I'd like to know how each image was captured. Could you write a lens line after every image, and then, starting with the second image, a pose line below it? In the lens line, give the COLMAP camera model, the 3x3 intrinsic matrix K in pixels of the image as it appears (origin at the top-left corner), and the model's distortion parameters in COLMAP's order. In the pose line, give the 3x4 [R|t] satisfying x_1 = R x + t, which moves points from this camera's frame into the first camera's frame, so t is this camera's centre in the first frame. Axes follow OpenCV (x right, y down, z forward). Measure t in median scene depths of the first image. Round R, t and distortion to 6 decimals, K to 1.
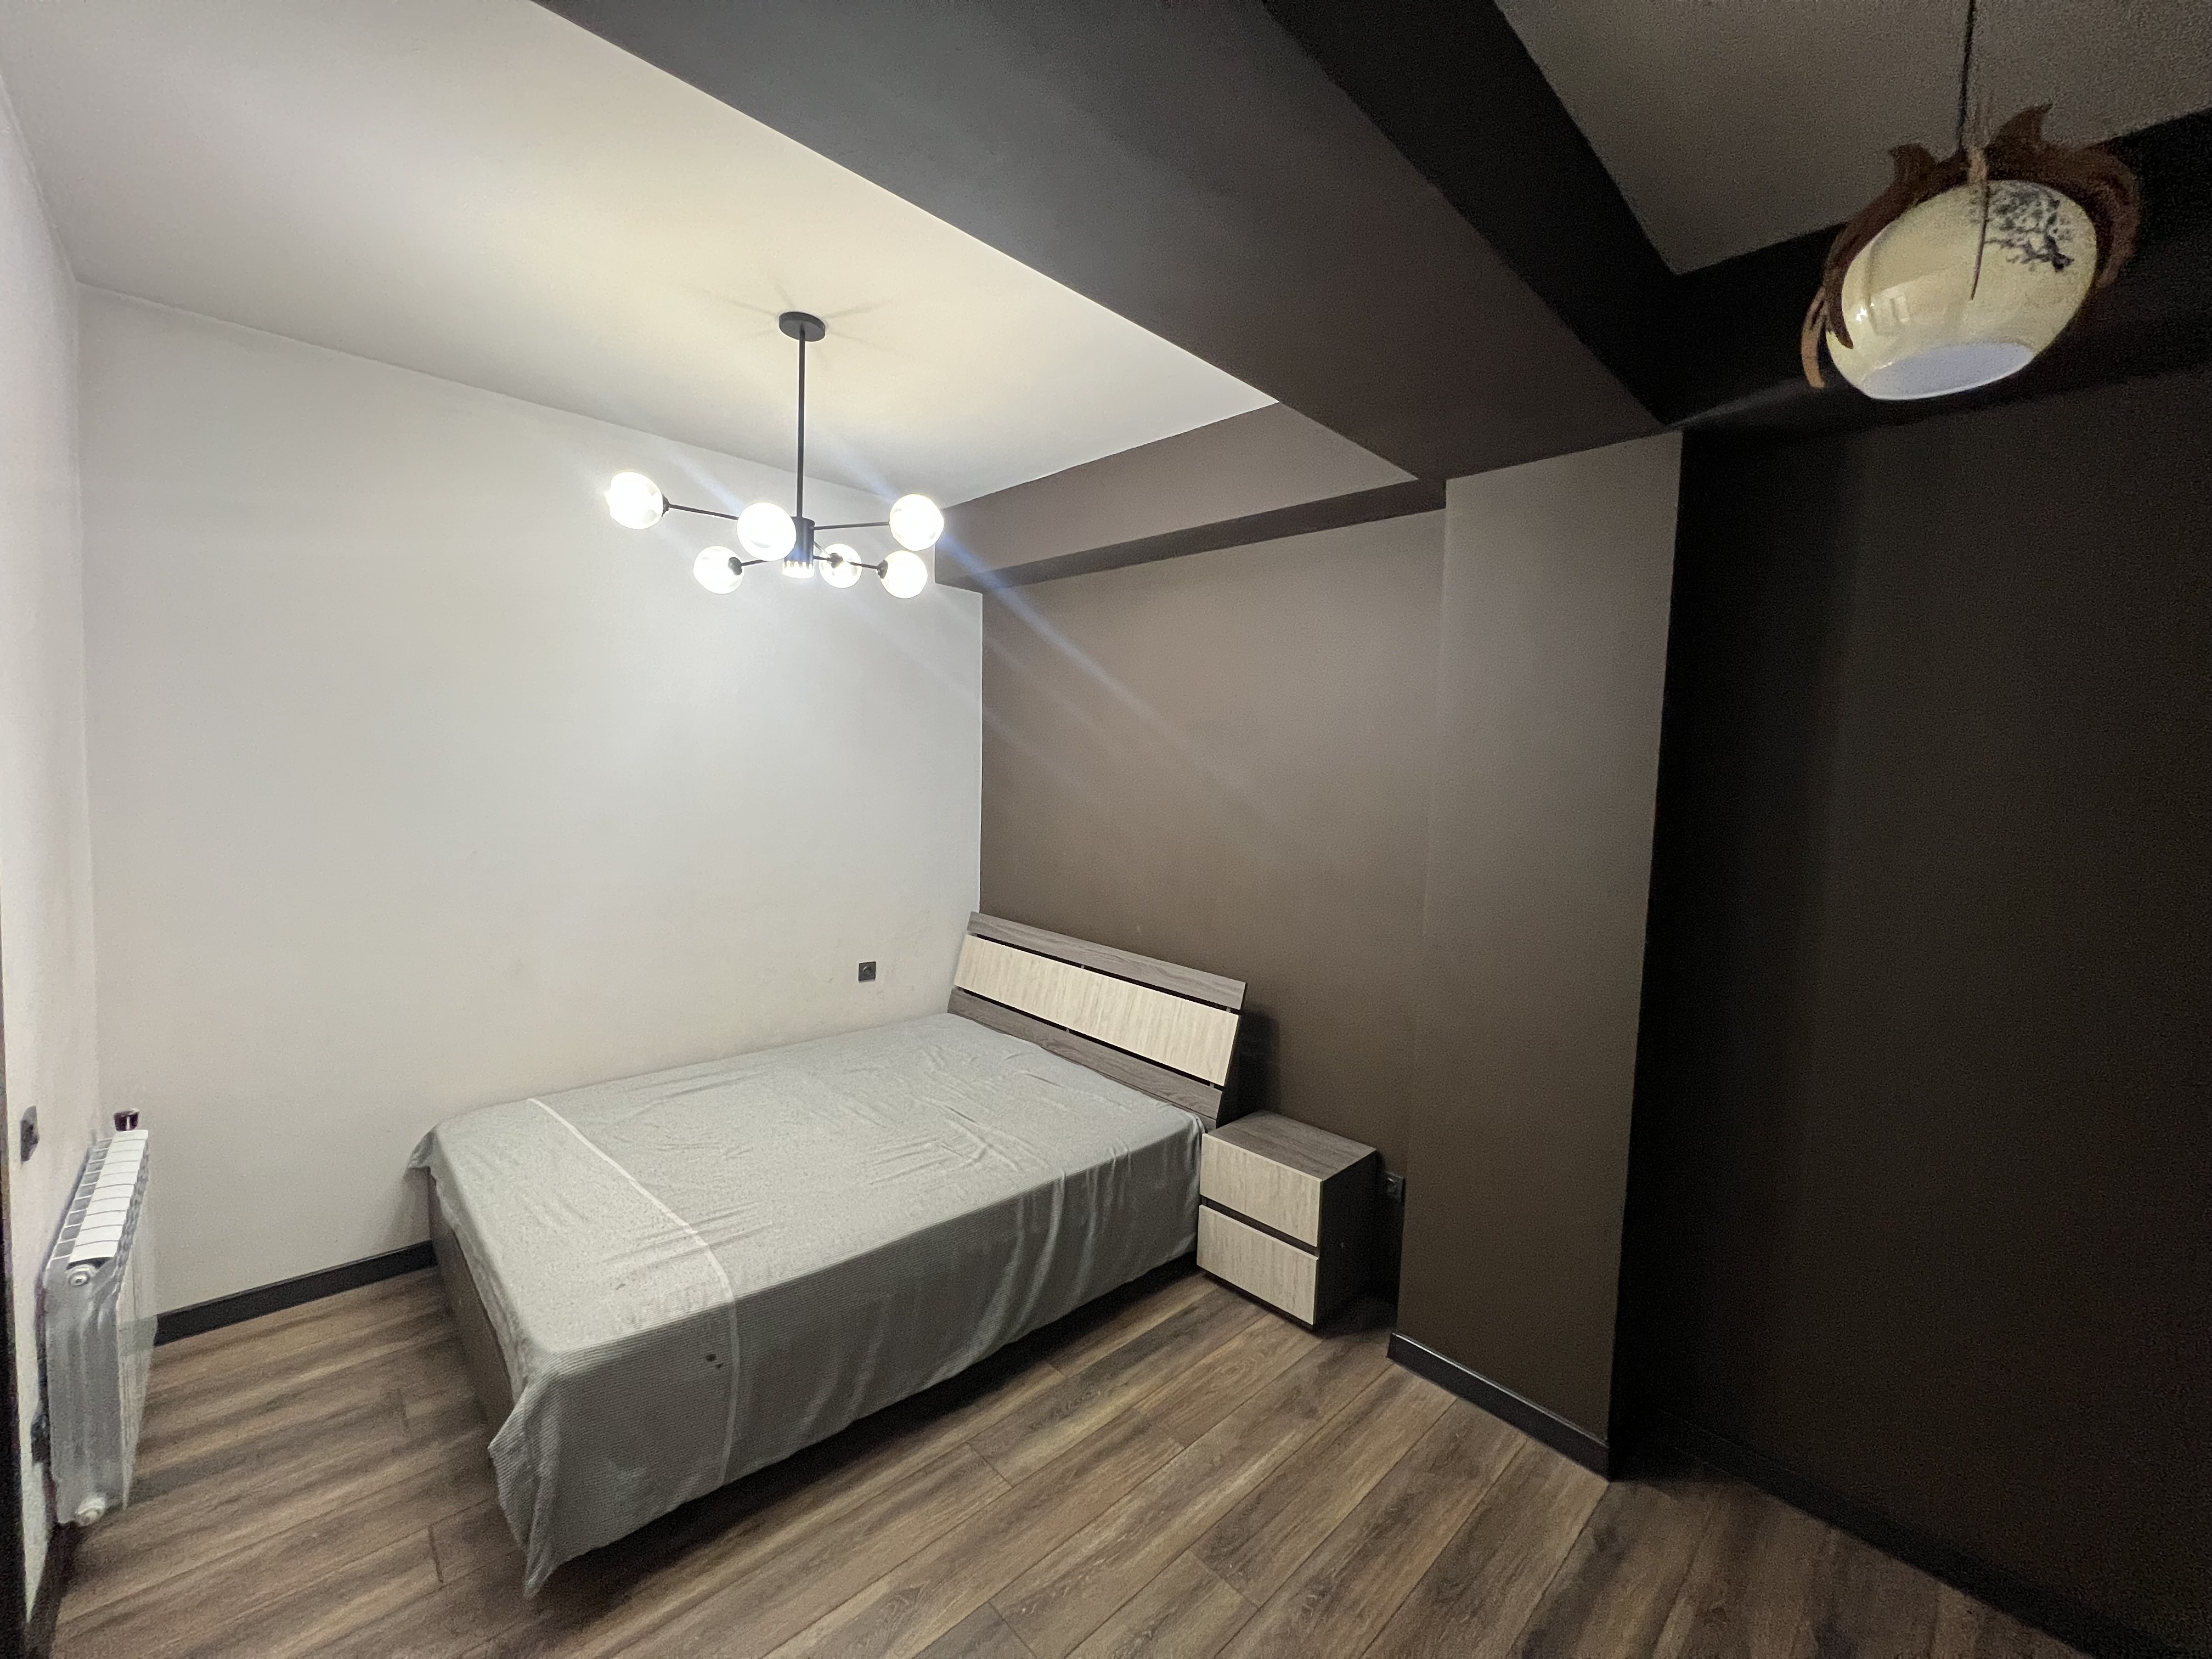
lens RADIAL K [[883.1, 0, 1103.4], [0, 883.1, 839.8], [0, 0, 1]] dist [-0.003617, 0.000416]
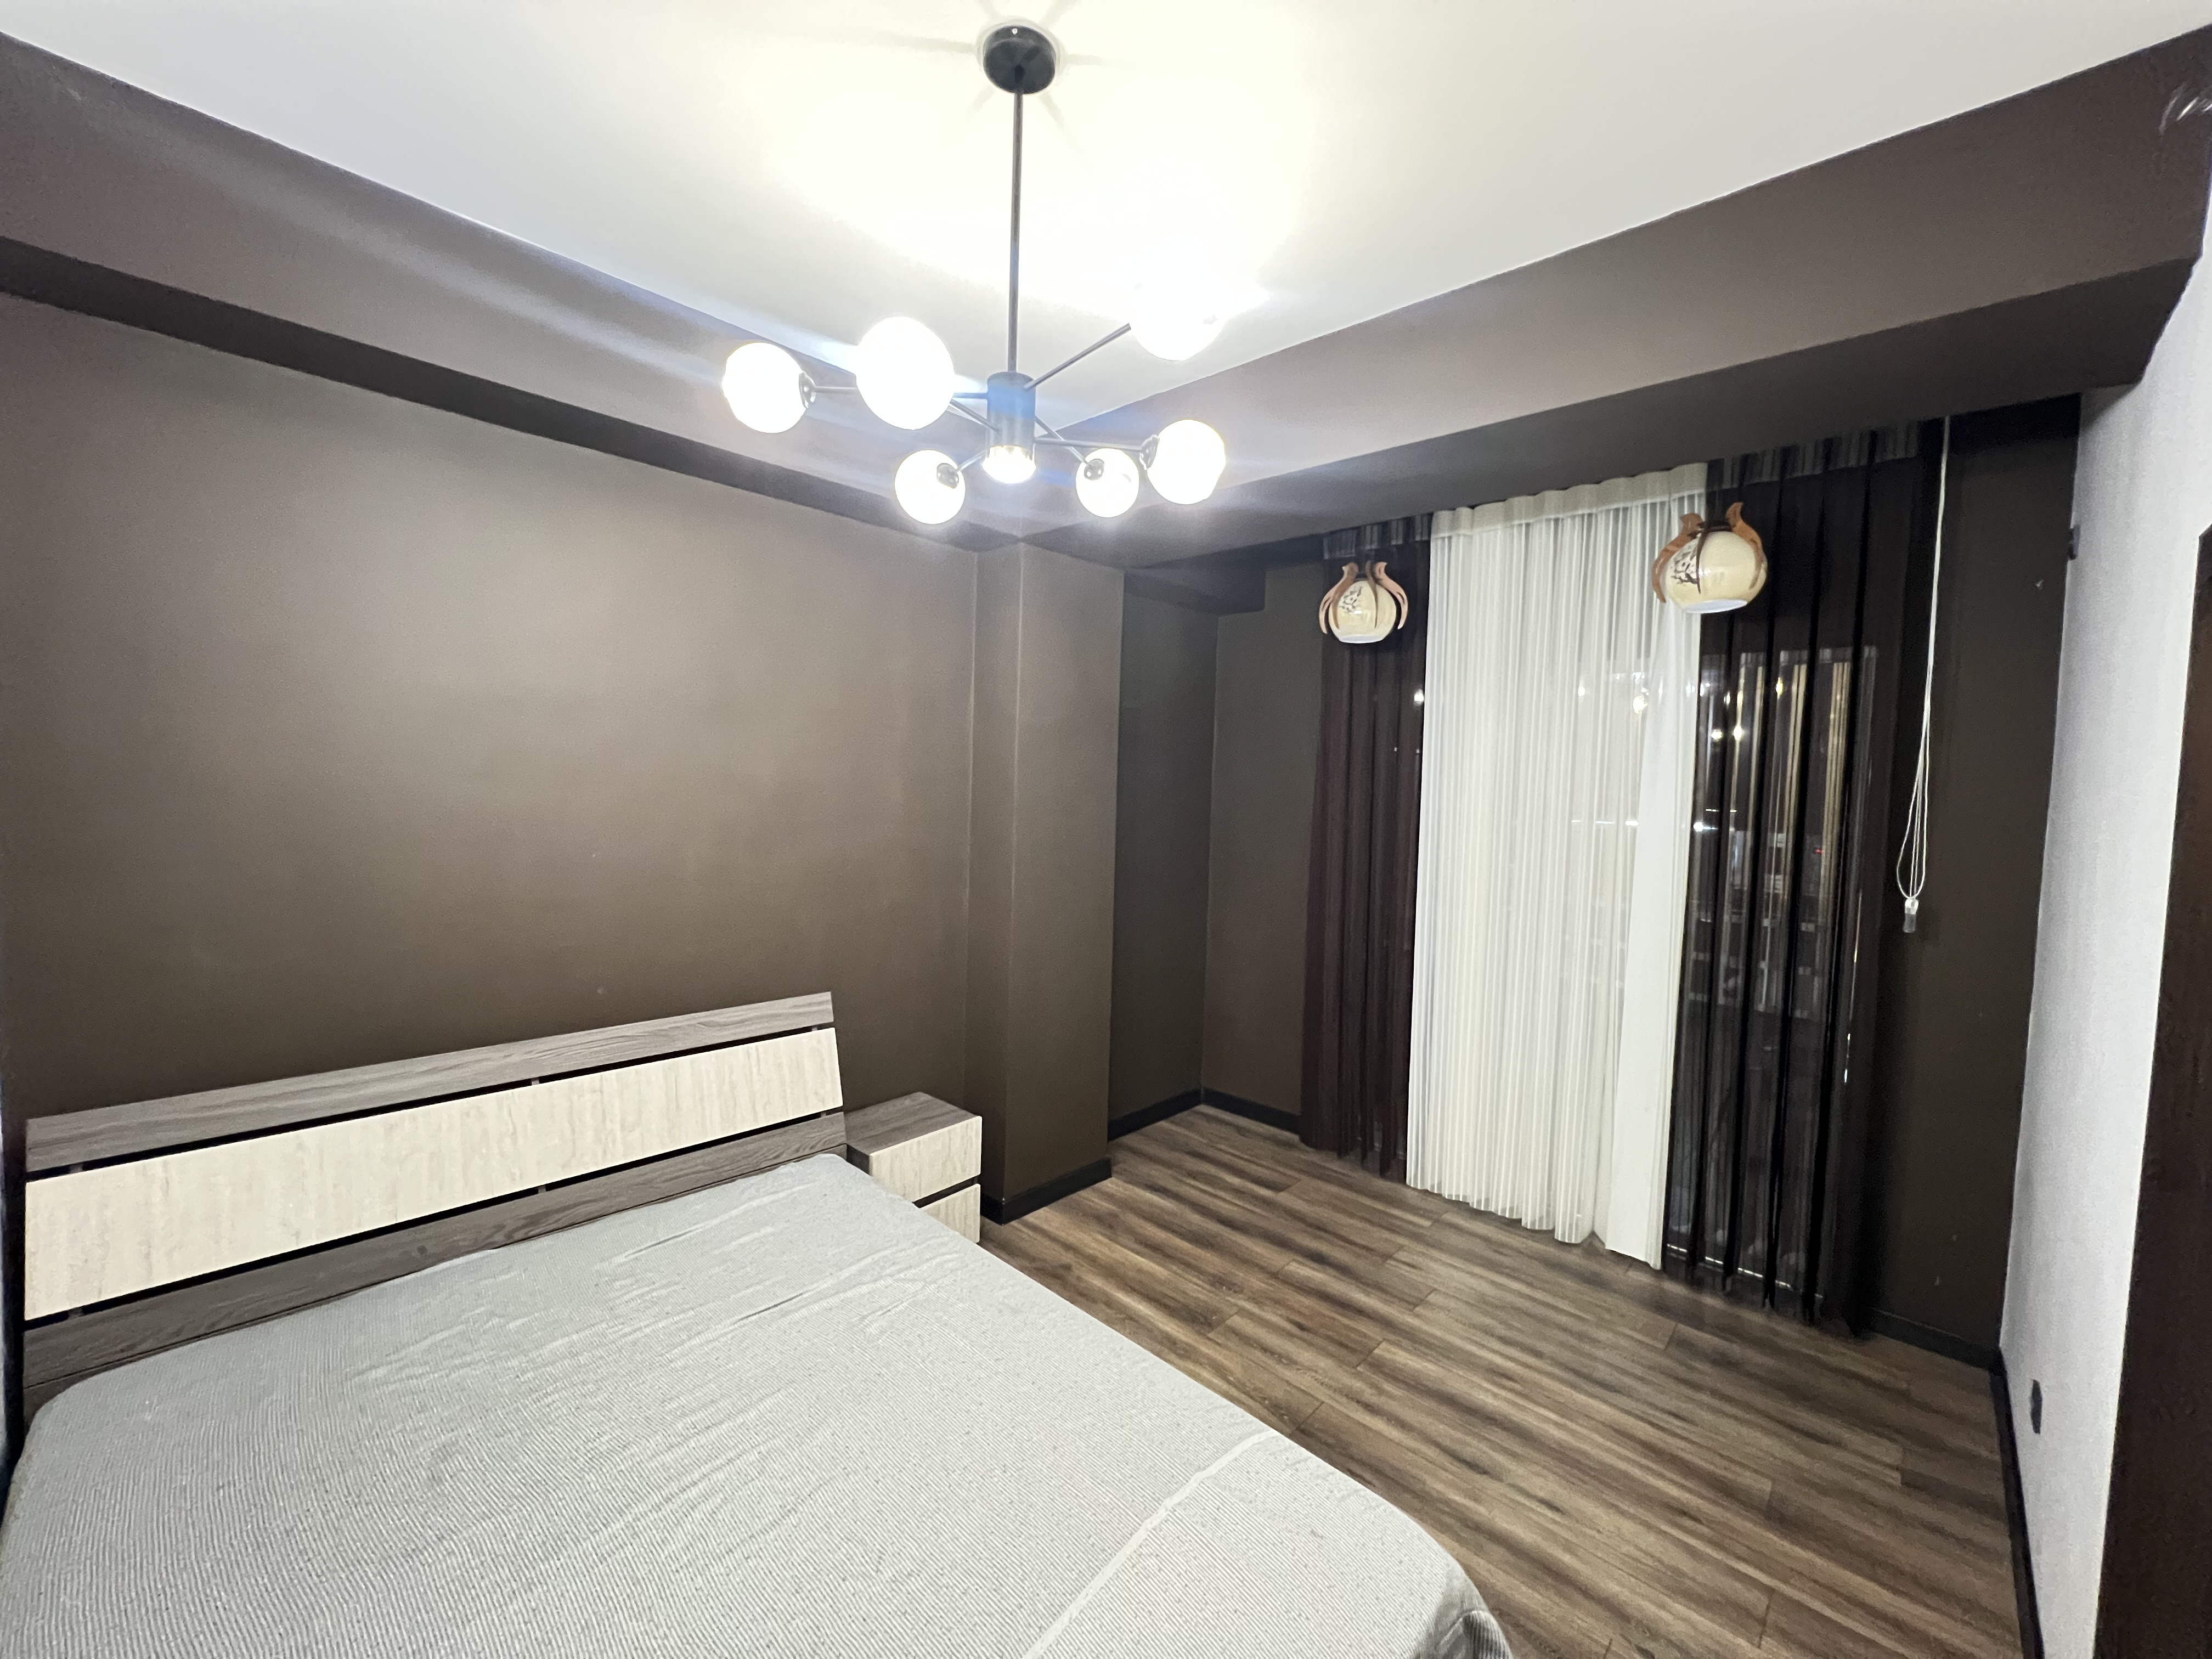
lens RADIAL K [[883.1, 0, 1098.2], [0, 883.1, 810.5], [0, 0, 1]] dist [-0.003617, 0.000416]
pose [[-0.044173, -0.081324, 0.995708, -0.998923], [0.048726, 0.995320, 0.083454, -0.120921], [-0.997835, 0.052203, -0.040004, 0.970412]]
